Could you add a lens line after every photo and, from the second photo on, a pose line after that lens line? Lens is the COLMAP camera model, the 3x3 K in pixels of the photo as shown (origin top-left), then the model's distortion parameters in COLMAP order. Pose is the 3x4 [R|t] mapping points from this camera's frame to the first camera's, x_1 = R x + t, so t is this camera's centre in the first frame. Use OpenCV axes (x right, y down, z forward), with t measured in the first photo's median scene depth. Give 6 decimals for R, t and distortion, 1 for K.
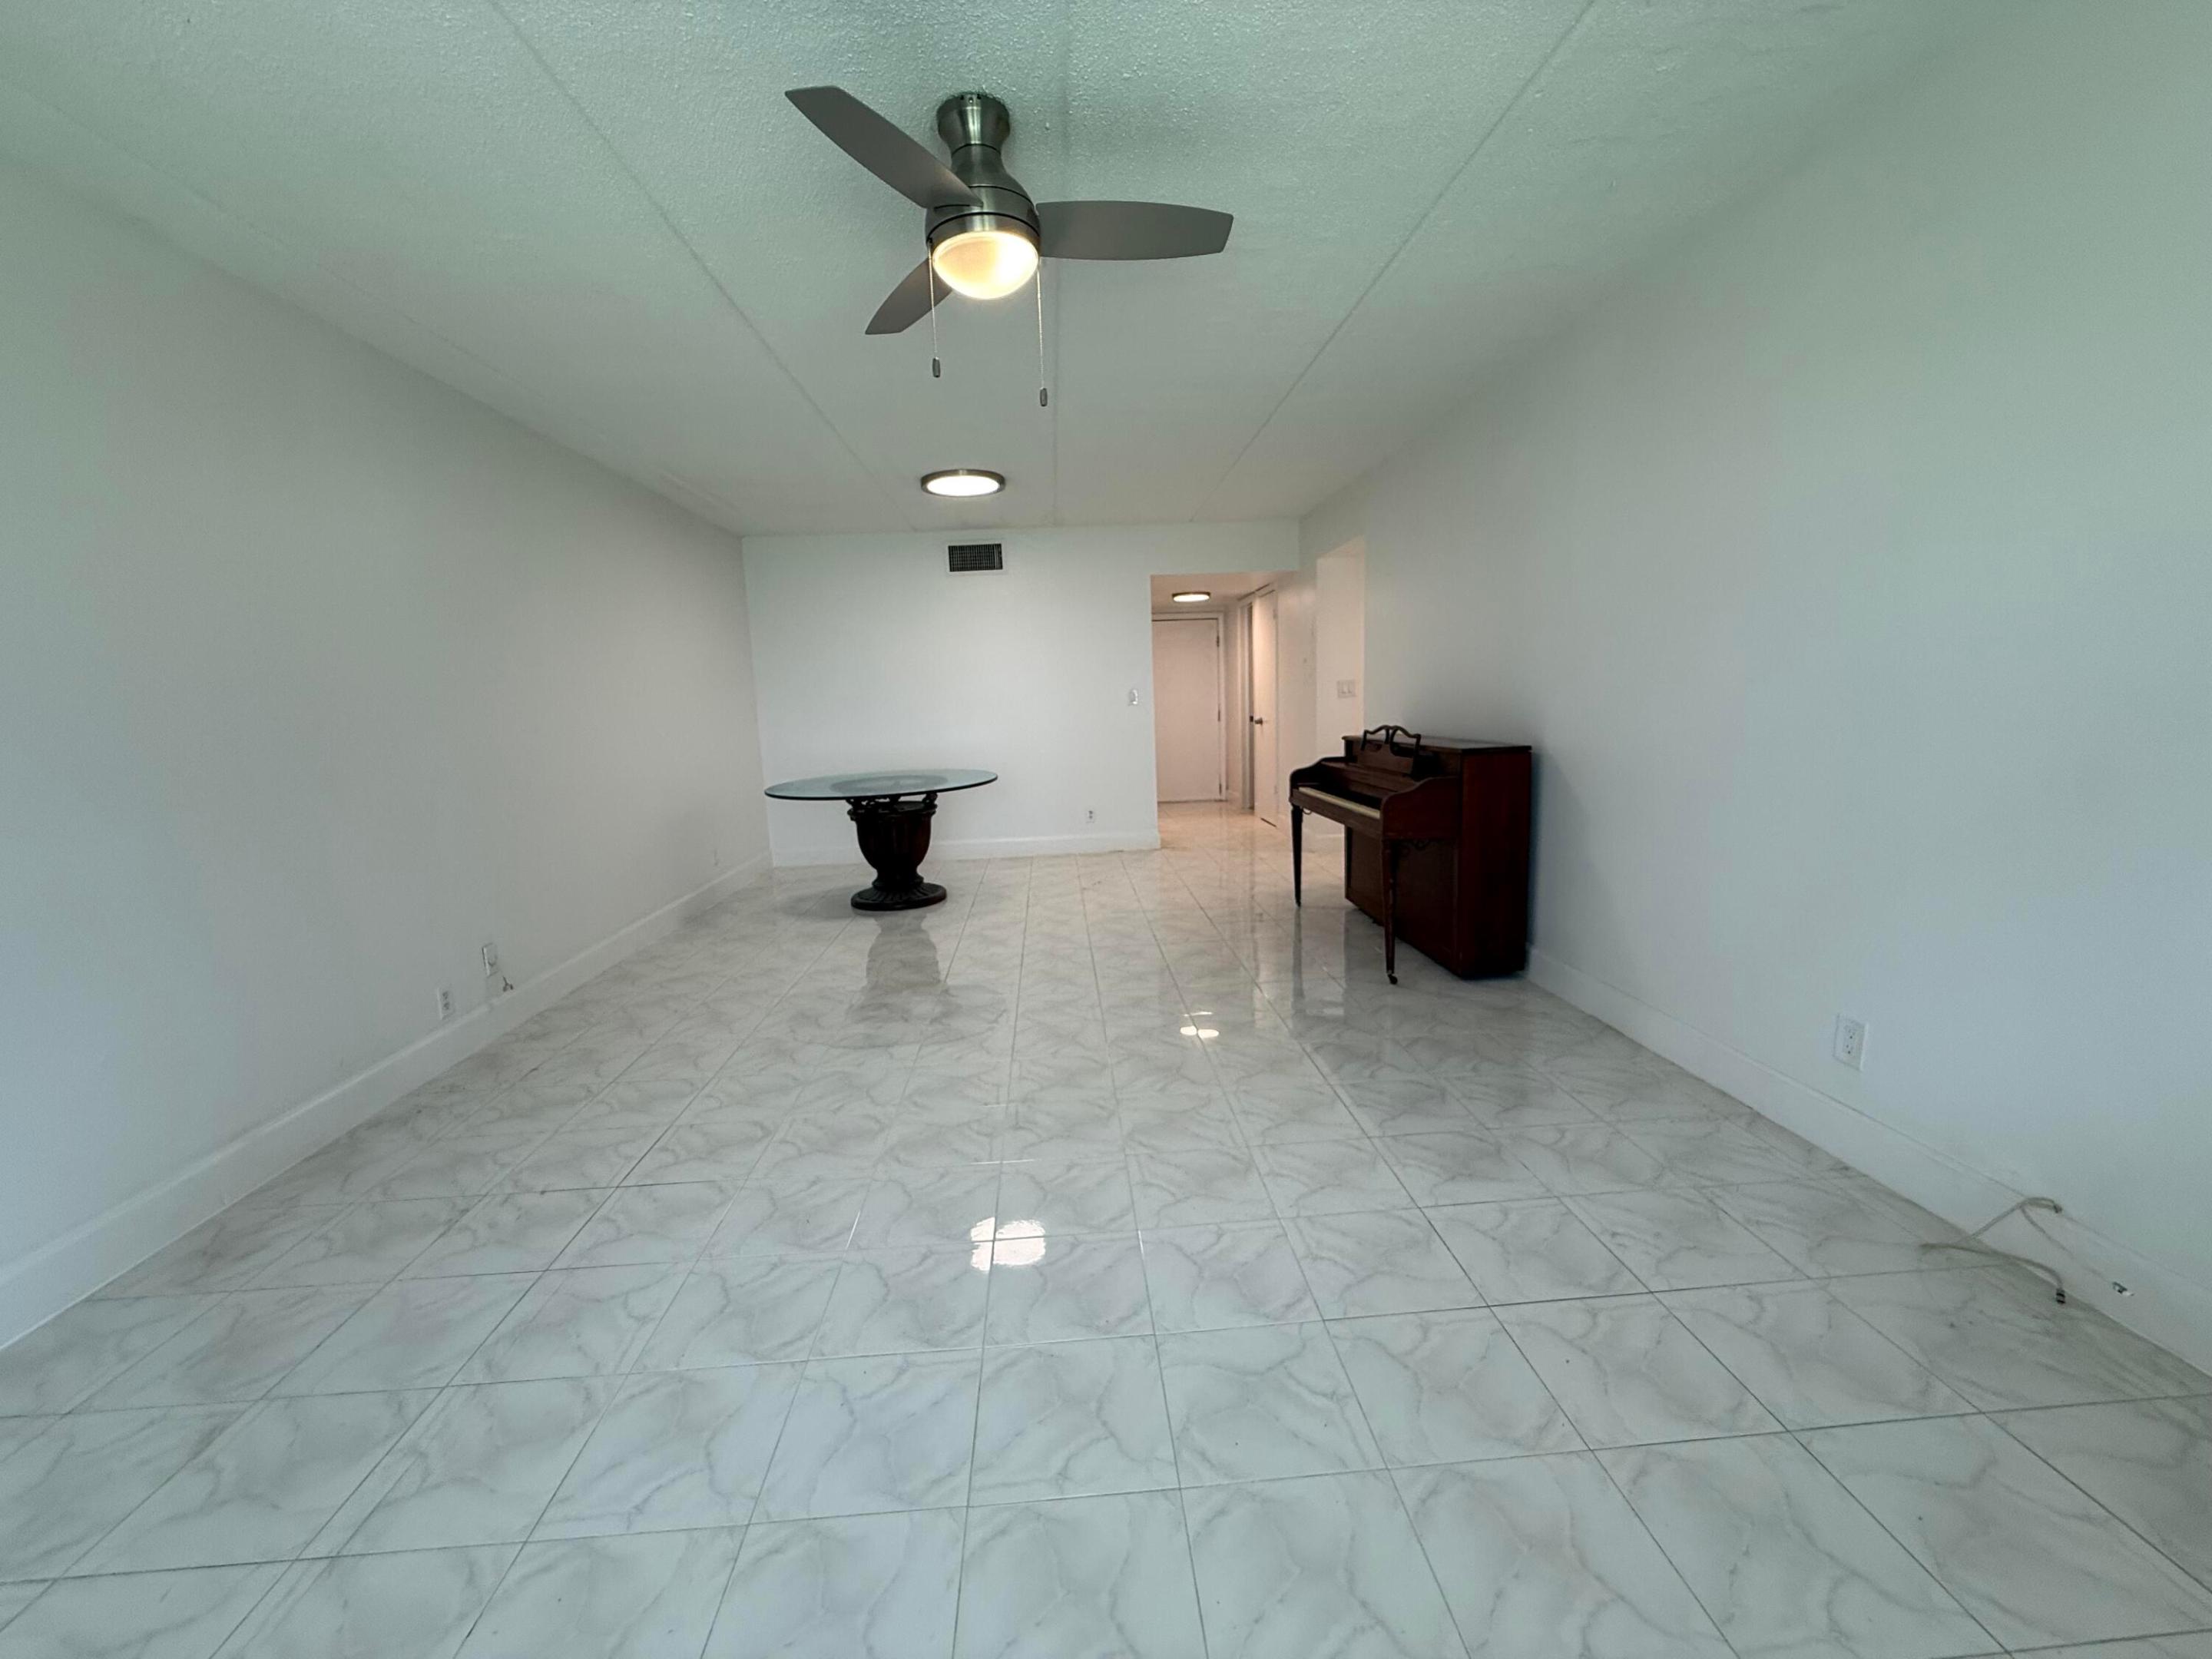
lens RADIAL K [[880.9, 0, 1104.7], [0, 880.9, 832.7], [0, 0, 1]] dist [0.001914, 0.000119]
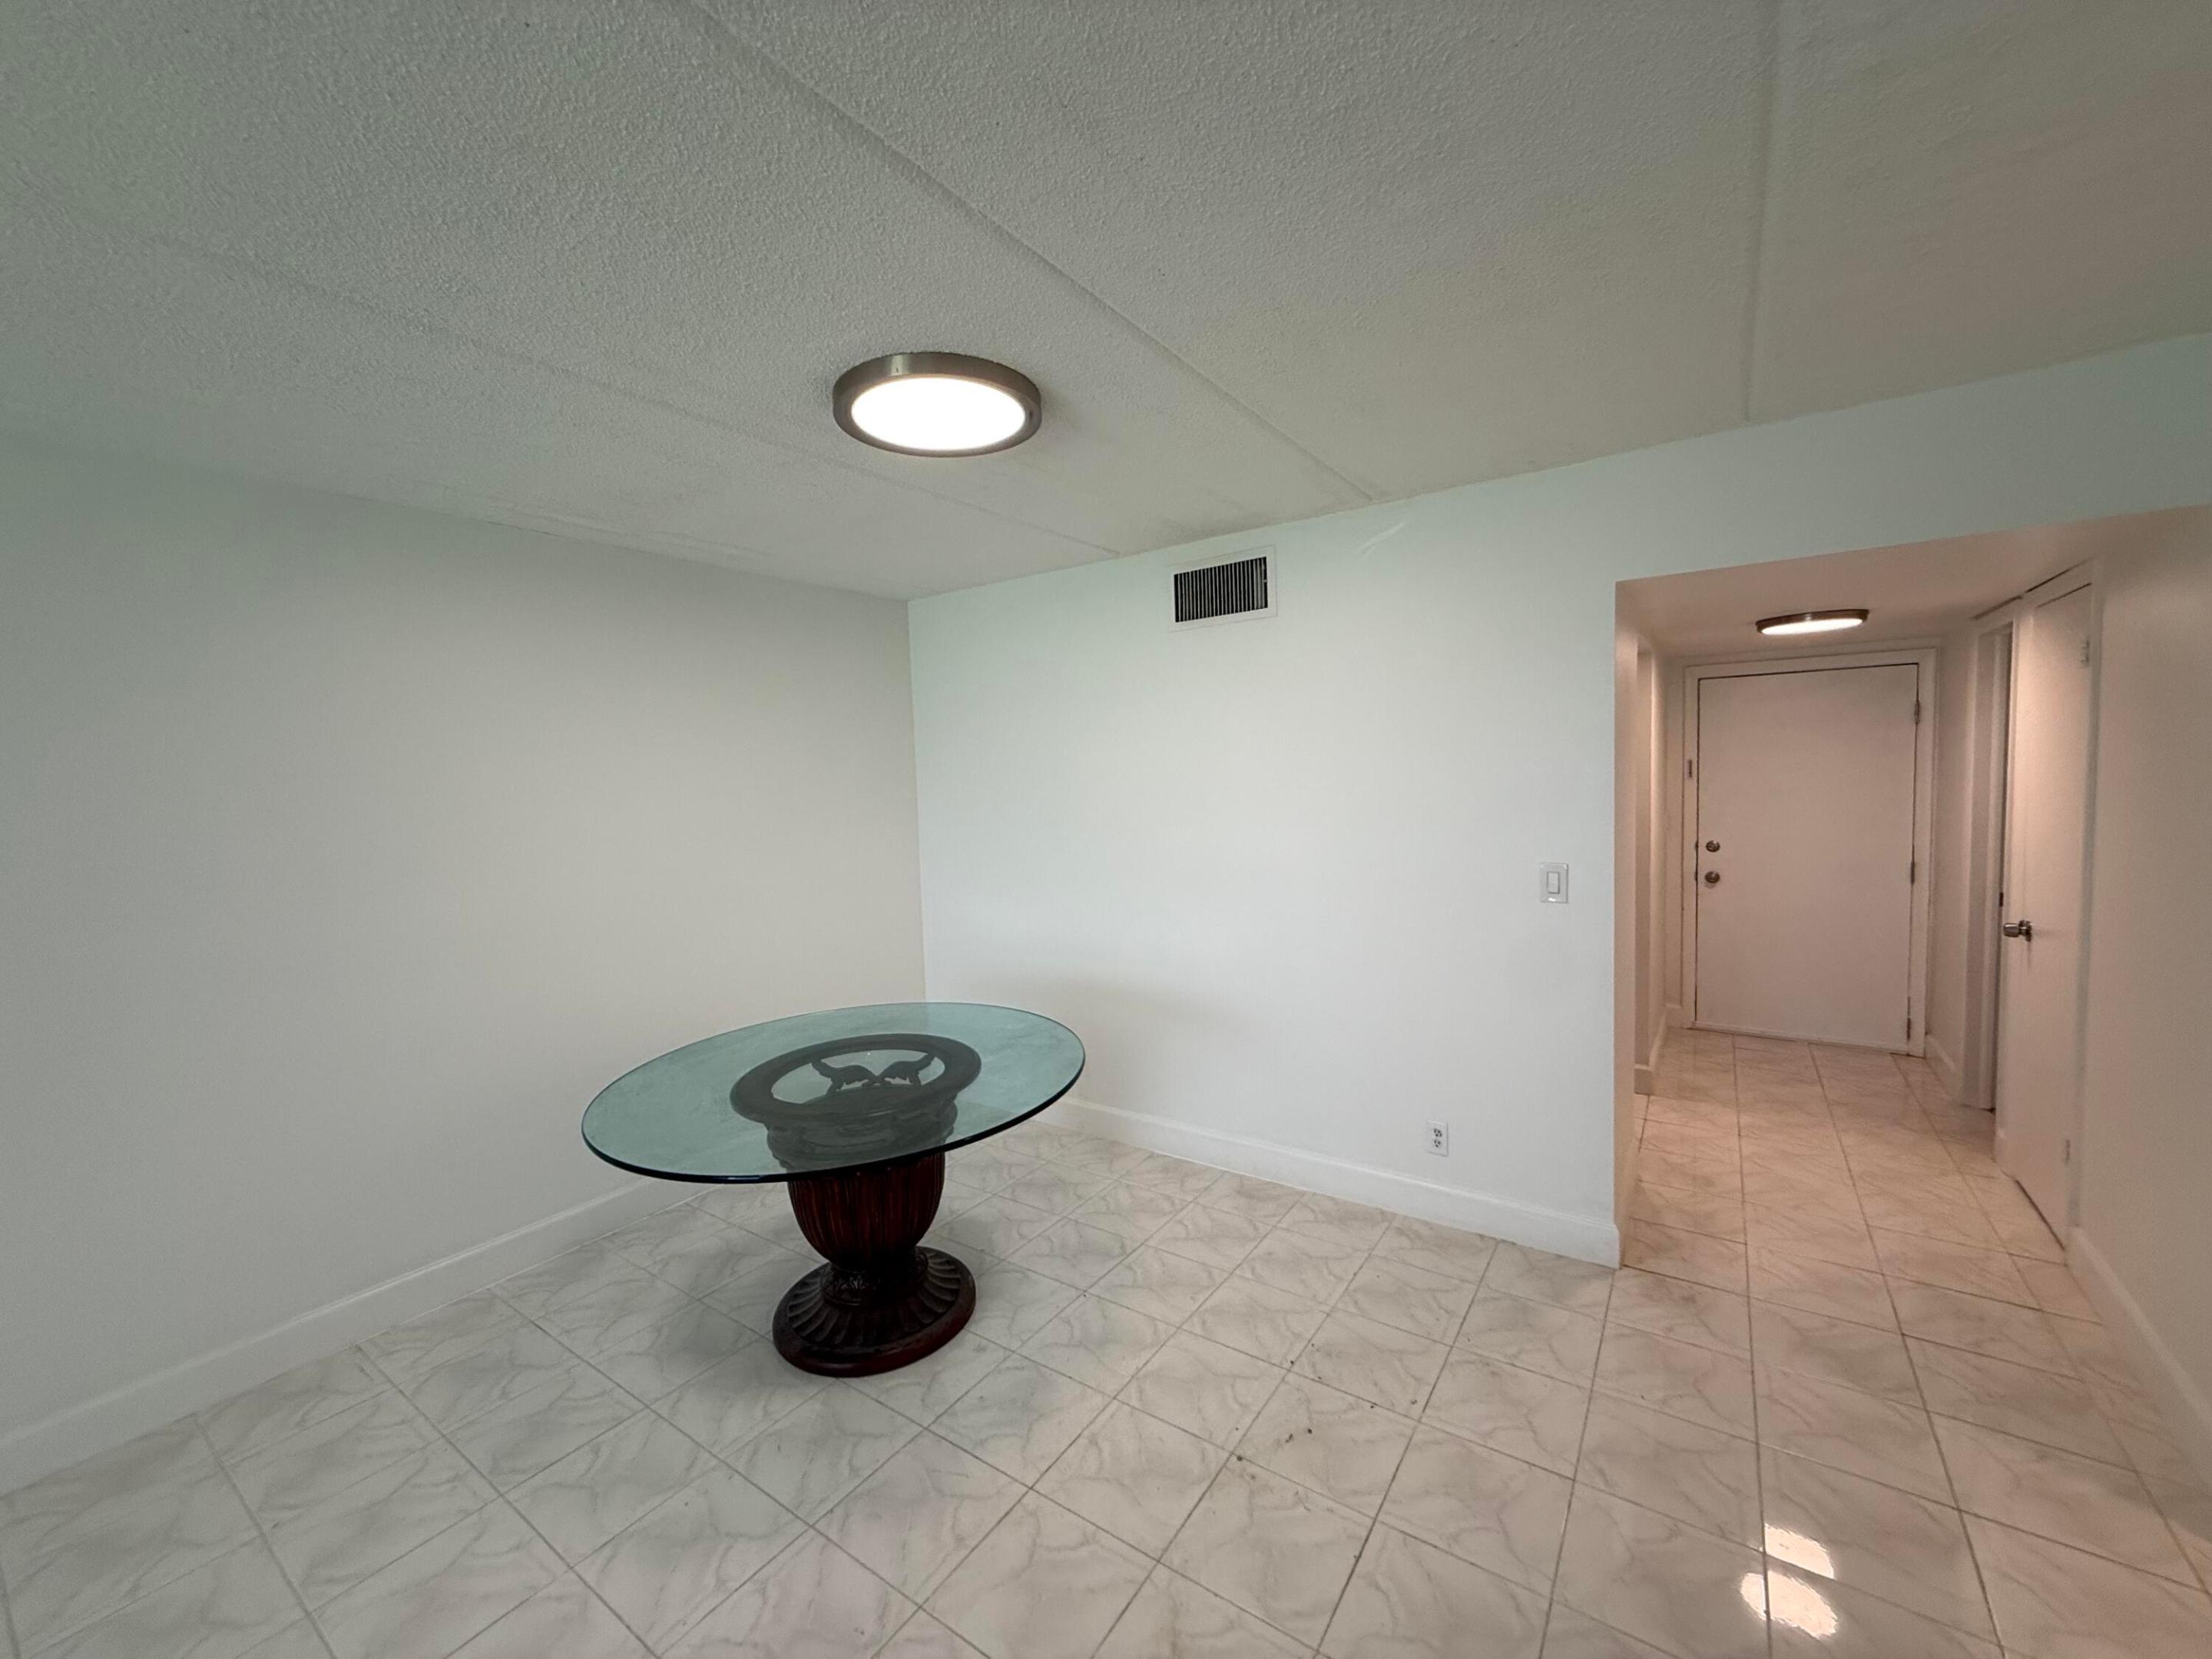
lens RADIAL K [[880.9, 0, 1101.4], [0, 880.9, 830.6], [0, 0, 1]] dist [0.001914, 0.000119]
pose [[0.783911, 0.050183, -0.618841, 0.100732], [-0.091159, 0.995229, -0.034770, -0.122533], [0.614144, 0.083670, 0.784746, 0.465262]]
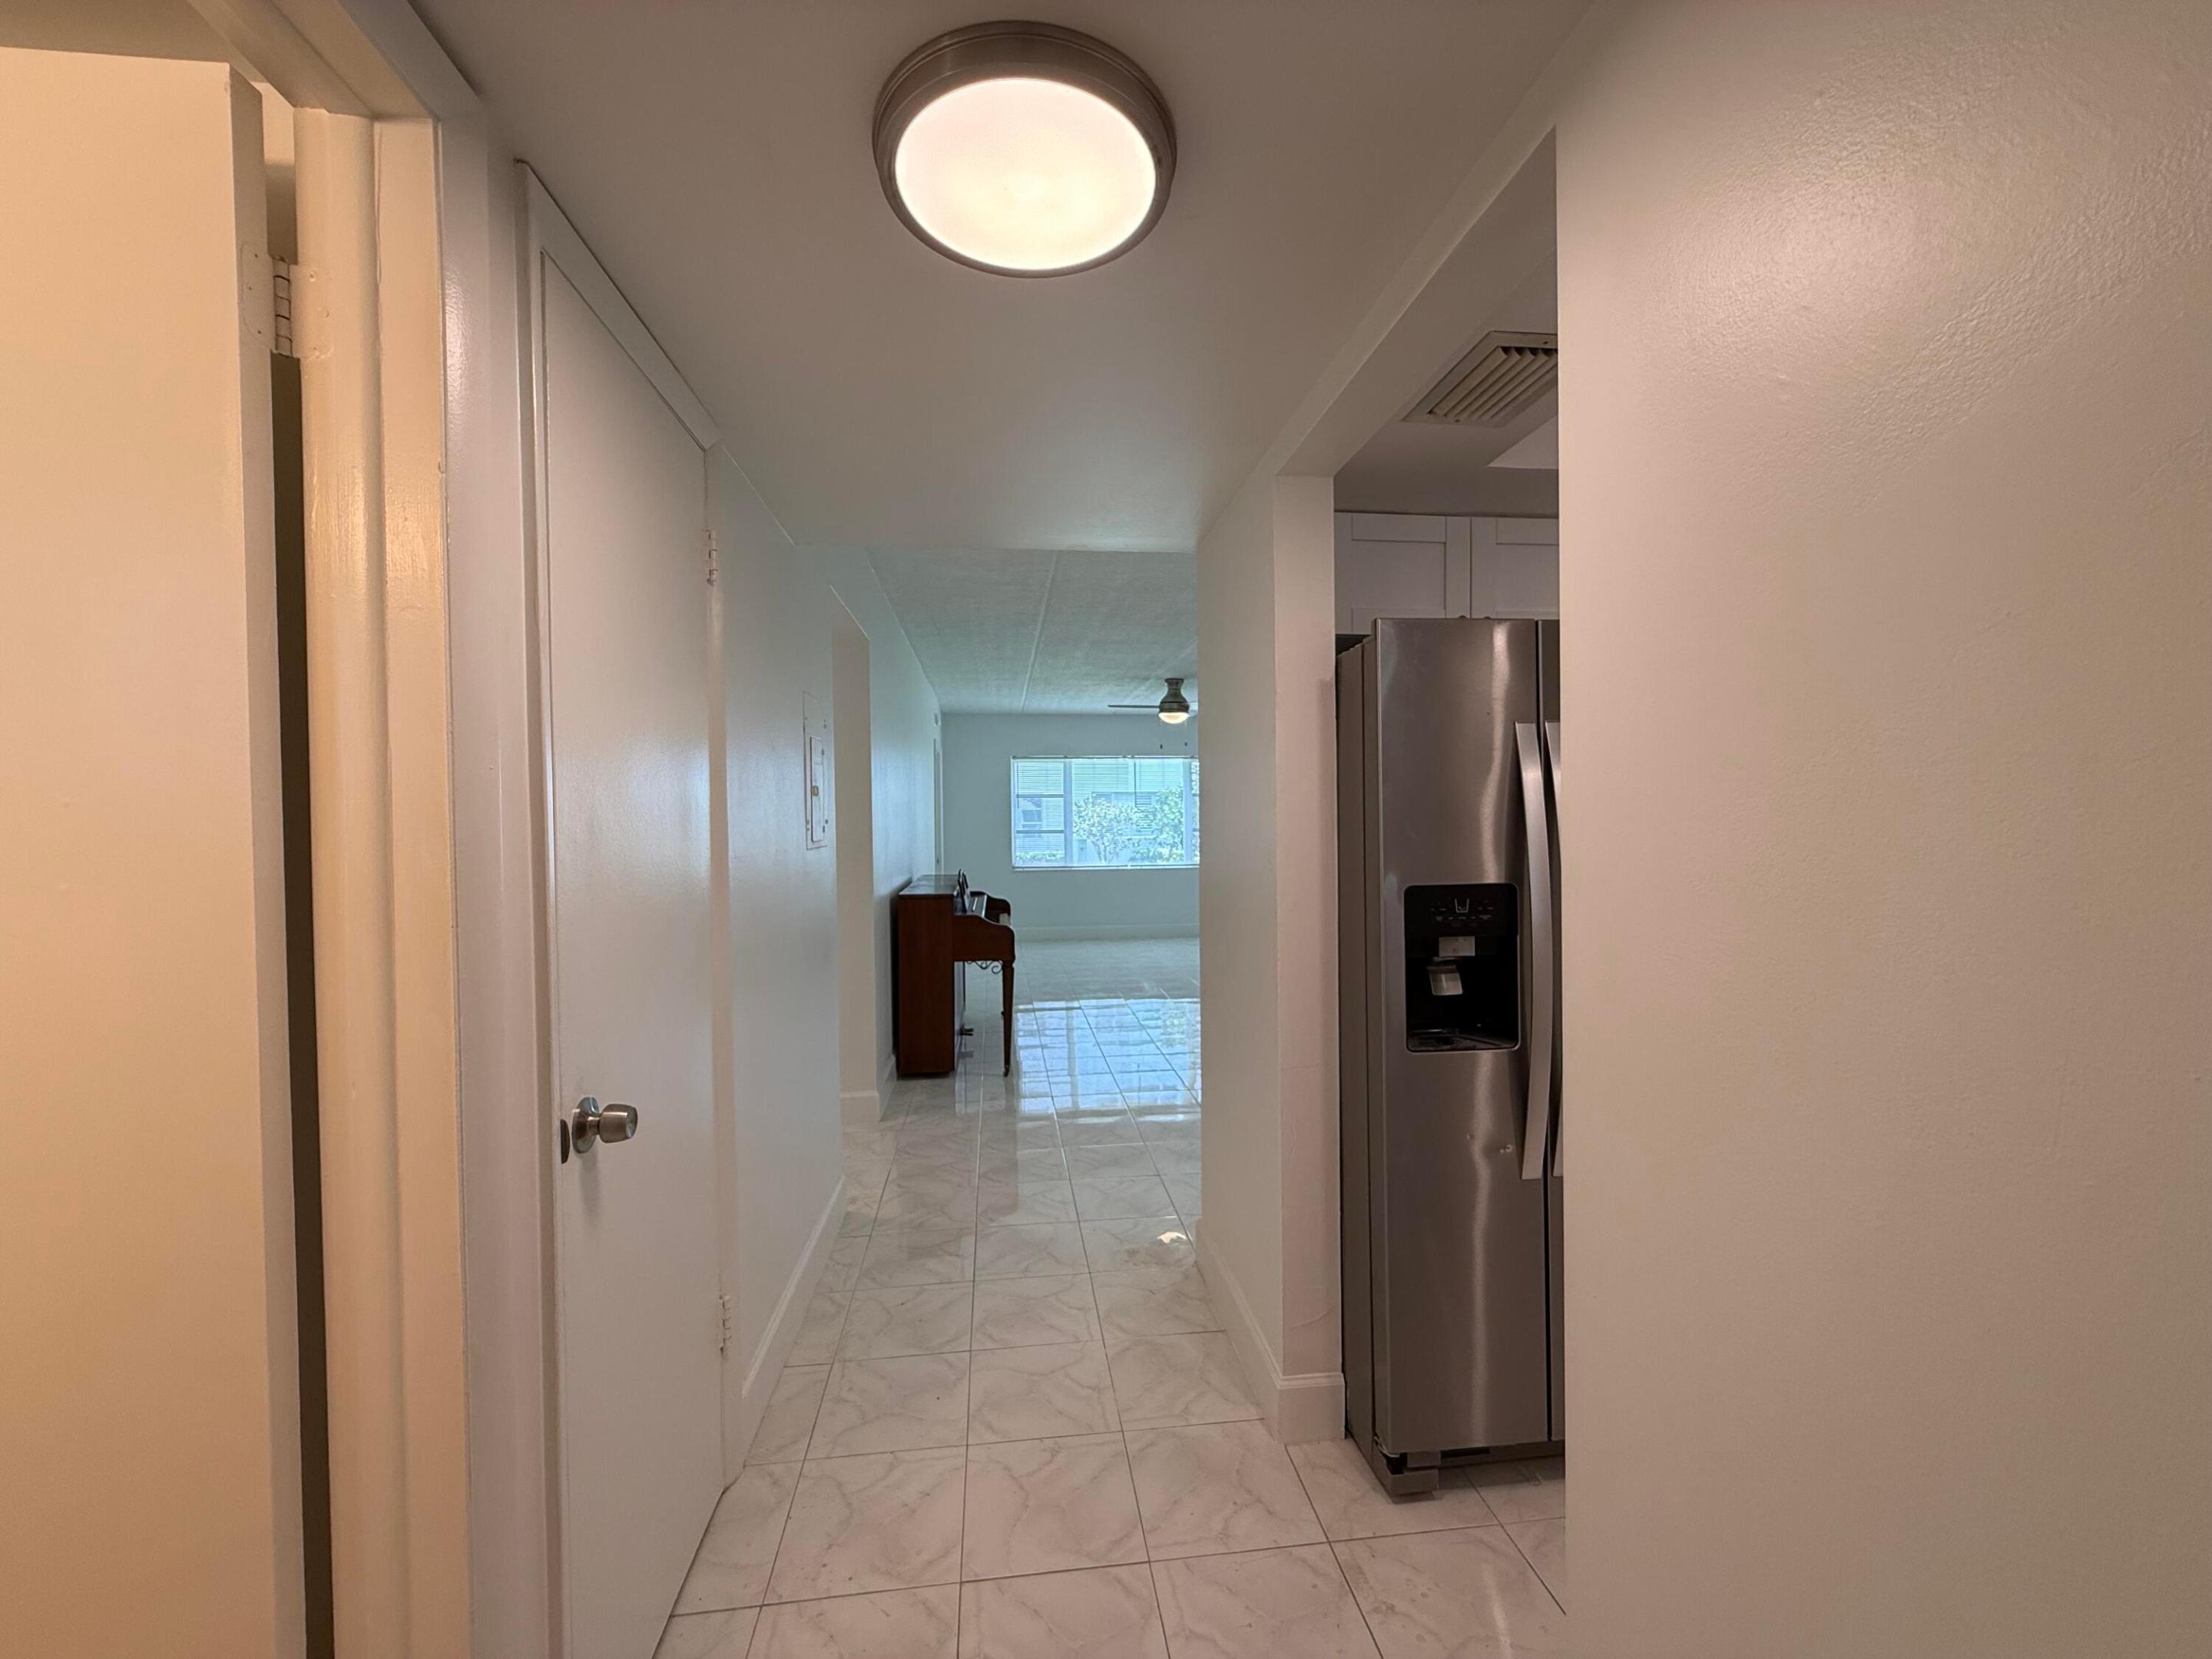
lens RADIAL K [[880.9, 0, 1096.1], [0, 880.9, 831.0], [0, 0, 1]] dist [0.001914, 0.000119]
pose [[-0.997238, 0.053732, -0.051274, 0.100555], [0.044595, 0.985259, 0.165153, -0.196657], [0.059392, 0.162410, -0.984934, 1.159510]]
